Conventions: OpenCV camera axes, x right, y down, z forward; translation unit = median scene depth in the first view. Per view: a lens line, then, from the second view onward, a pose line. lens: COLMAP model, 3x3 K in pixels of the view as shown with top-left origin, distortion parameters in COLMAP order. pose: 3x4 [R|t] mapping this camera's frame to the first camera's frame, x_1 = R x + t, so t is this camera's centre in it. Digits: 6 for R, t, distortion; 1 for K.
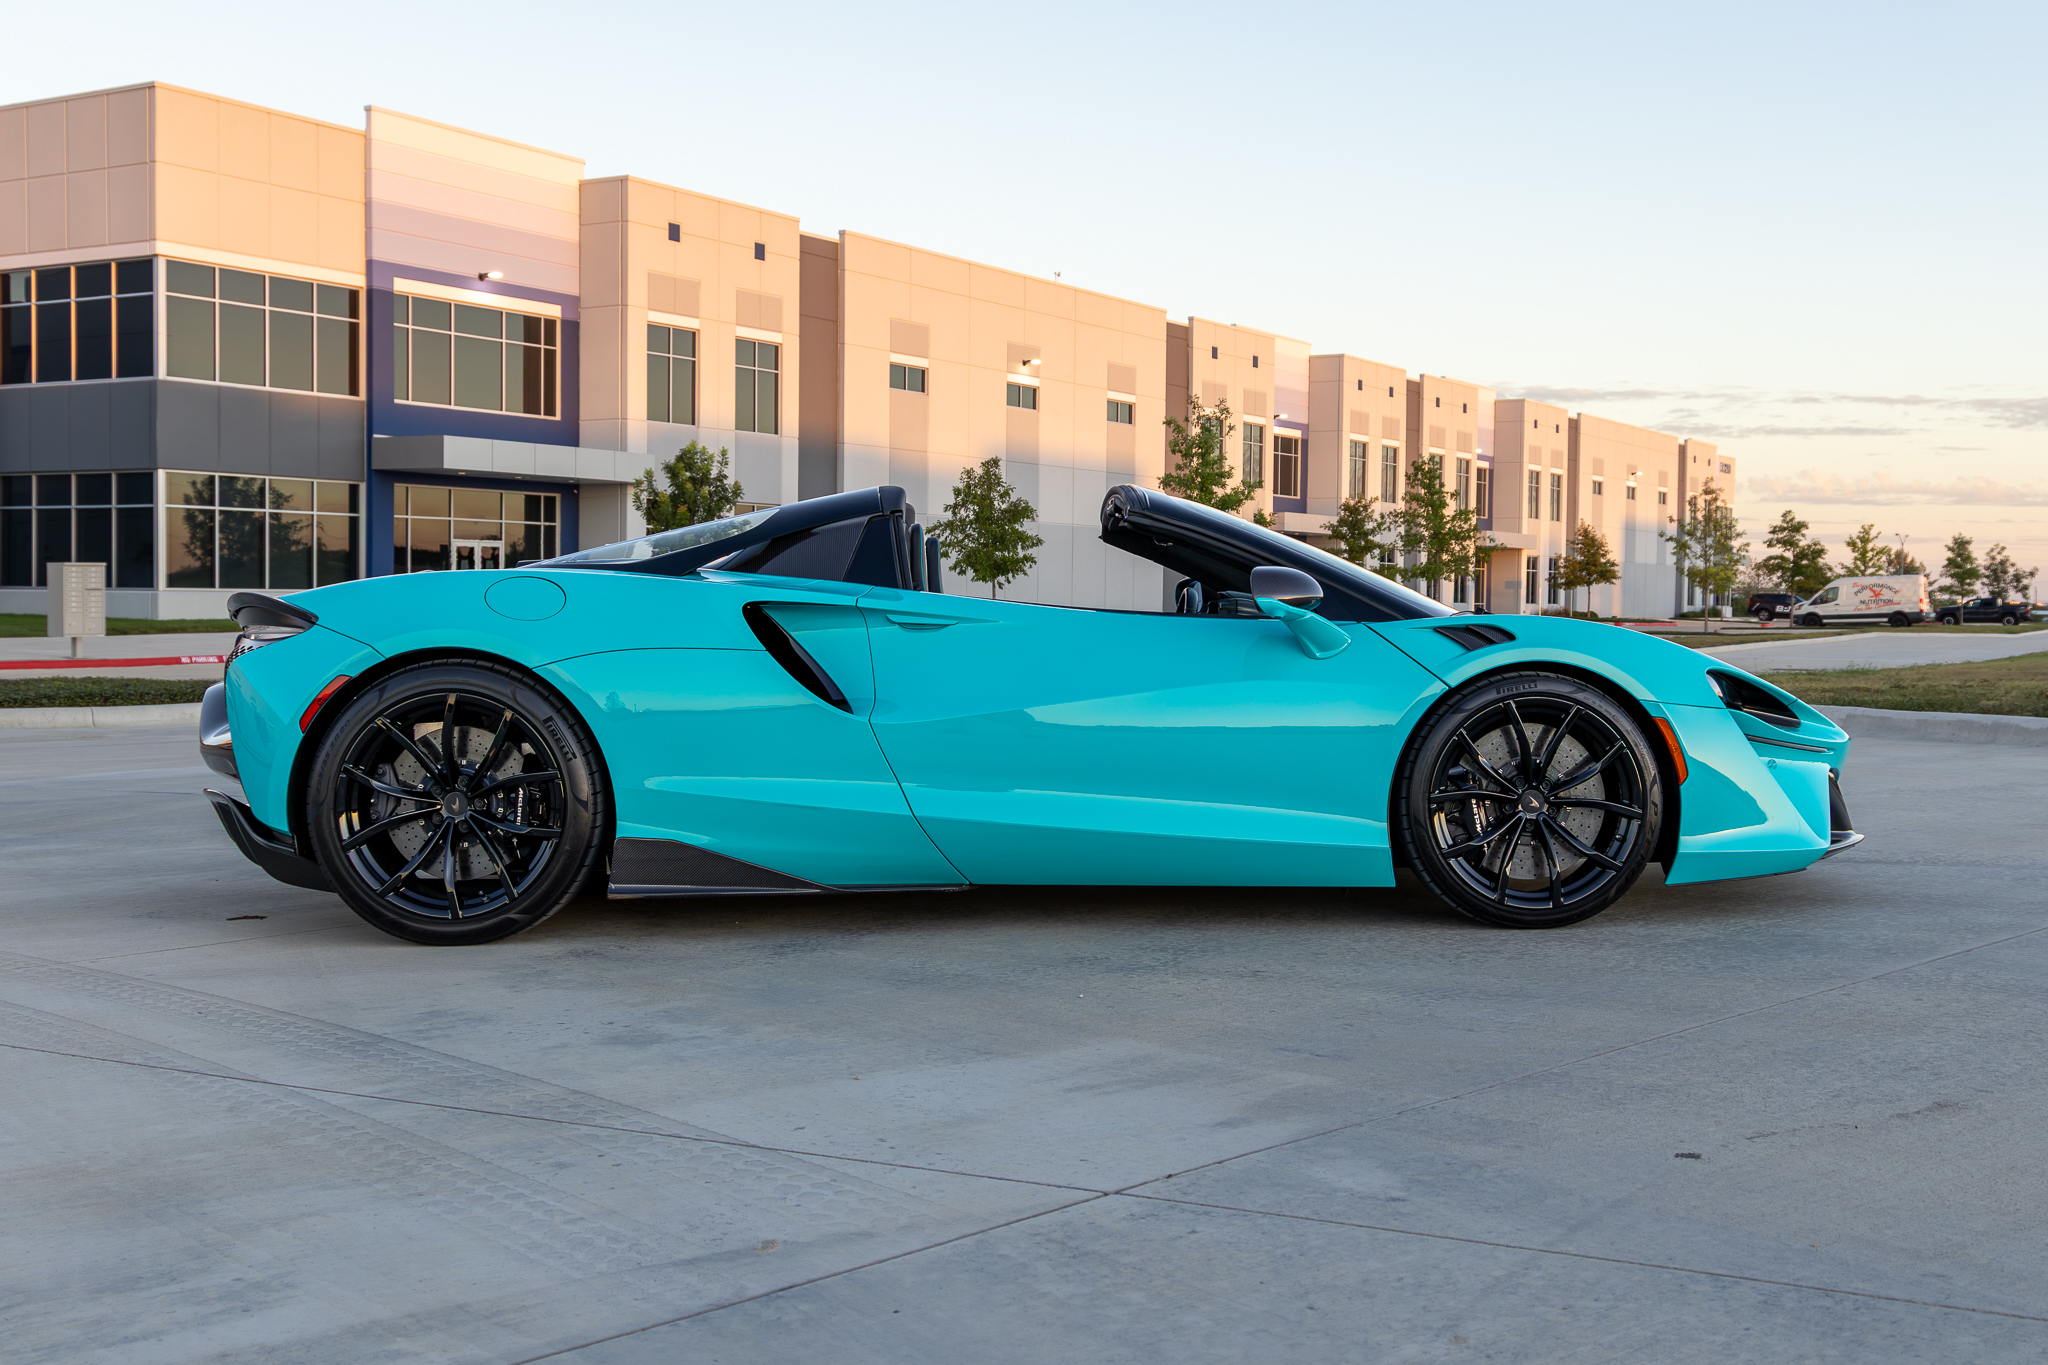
lens RADIAL K [[2268.2, 0, 1026.2], [0, 2268.2, 681.7], [0, 0, 1]] dist [-0.002452, 0.000000]
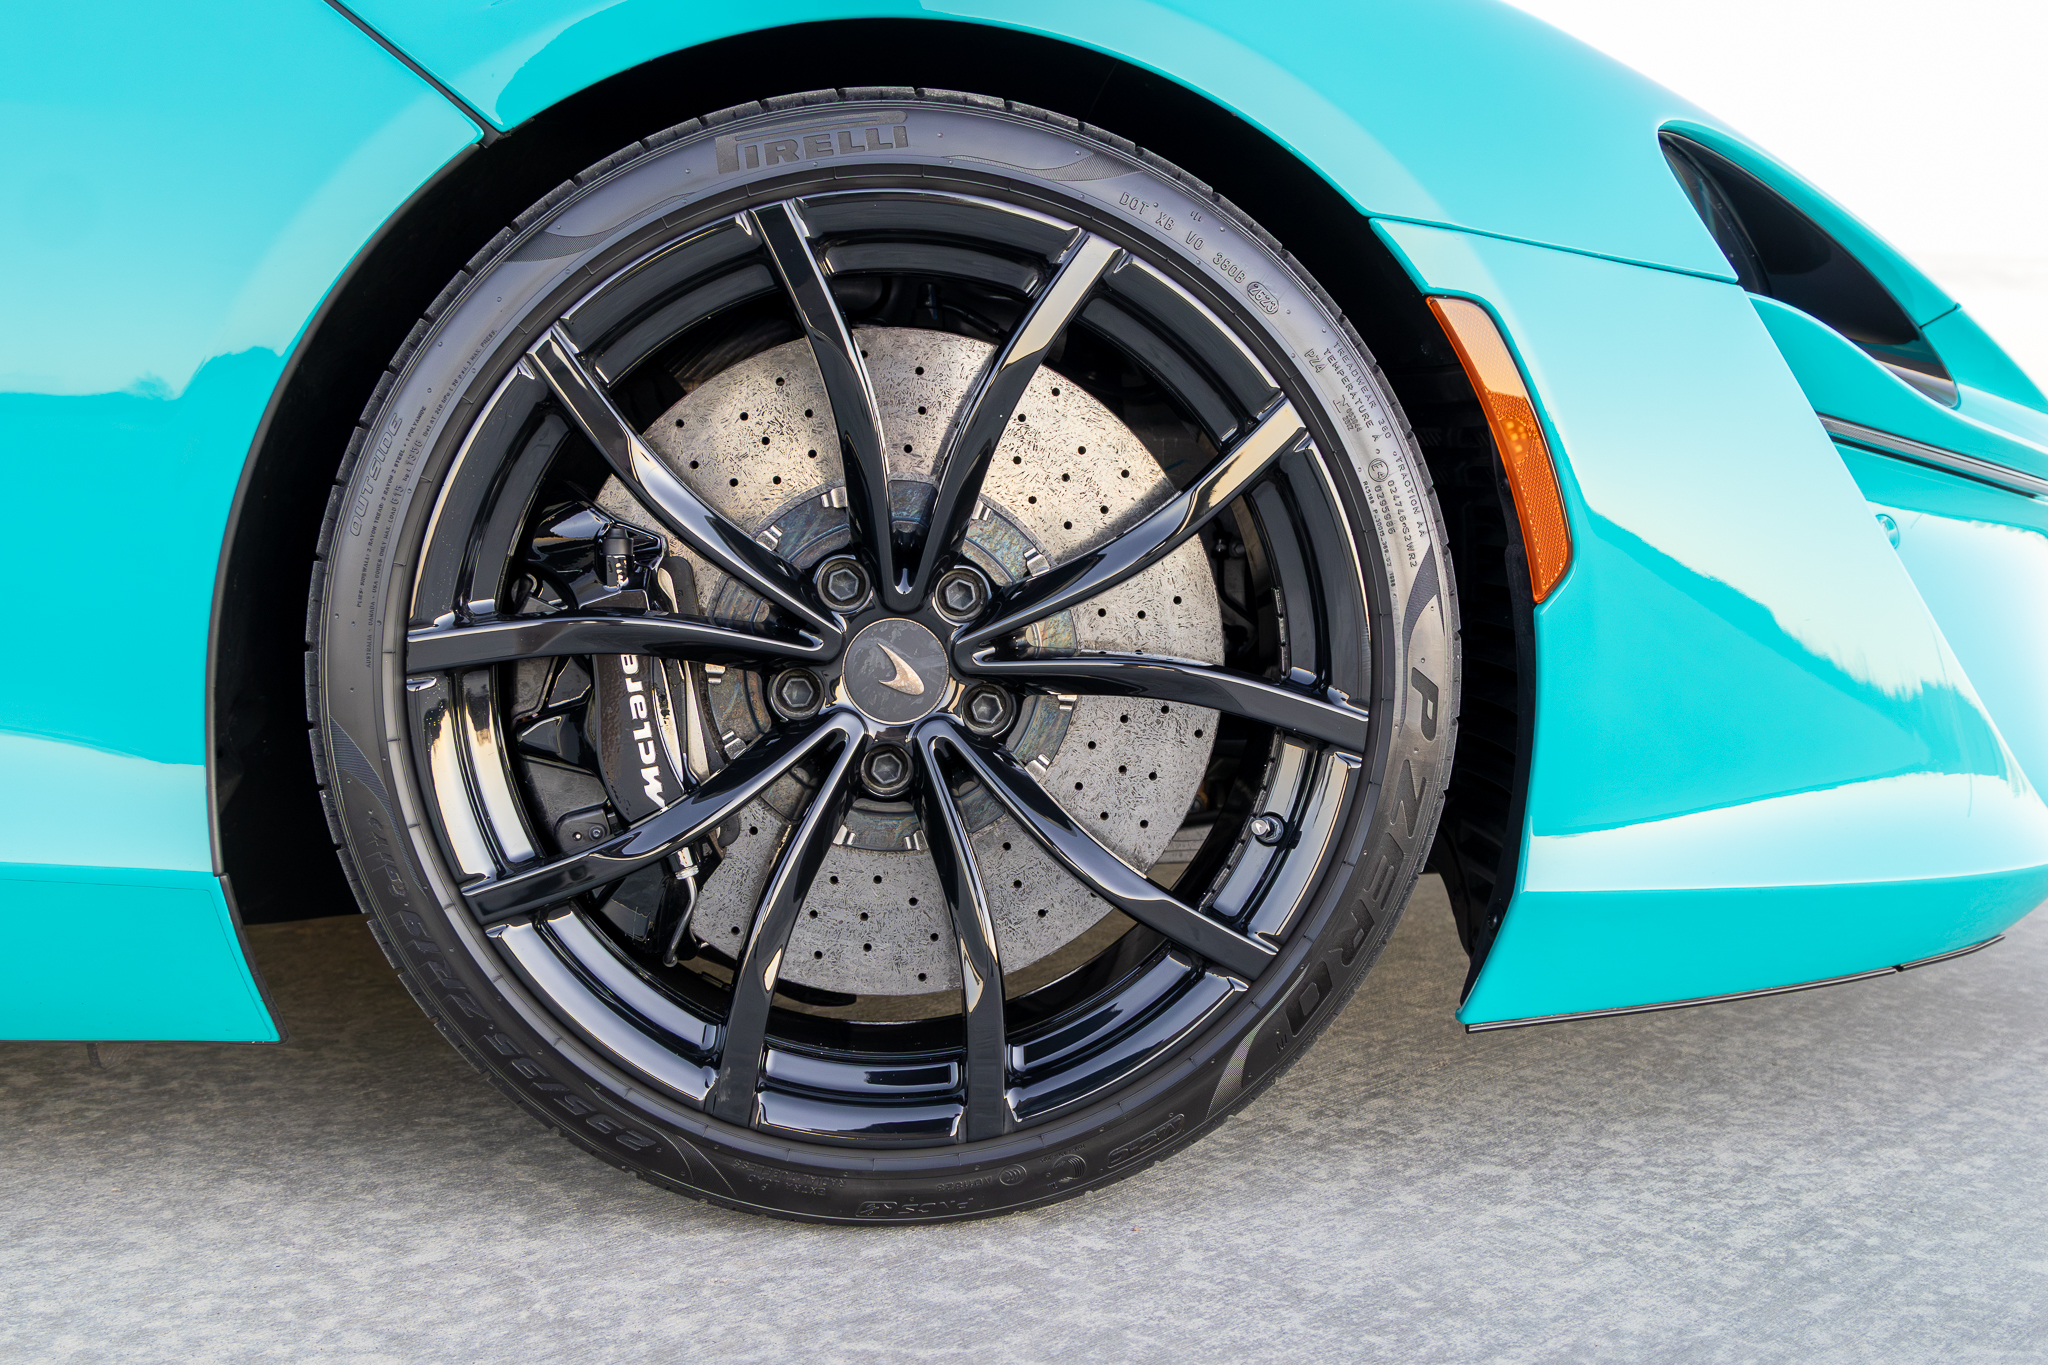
lens RADIAL K [[2268.2, 0, 1031.6], [0, 2268.2, 691.0], [0, 0, 1]] dist [-0.002452, 0.000000]
pose [[0.997829, 0.008029, 0.065364, 0.221936], [-0.013763, 0.996047, 0.087755, 0.034992], [-0.064401, -0.088465, 0.993995, 0.773388]]
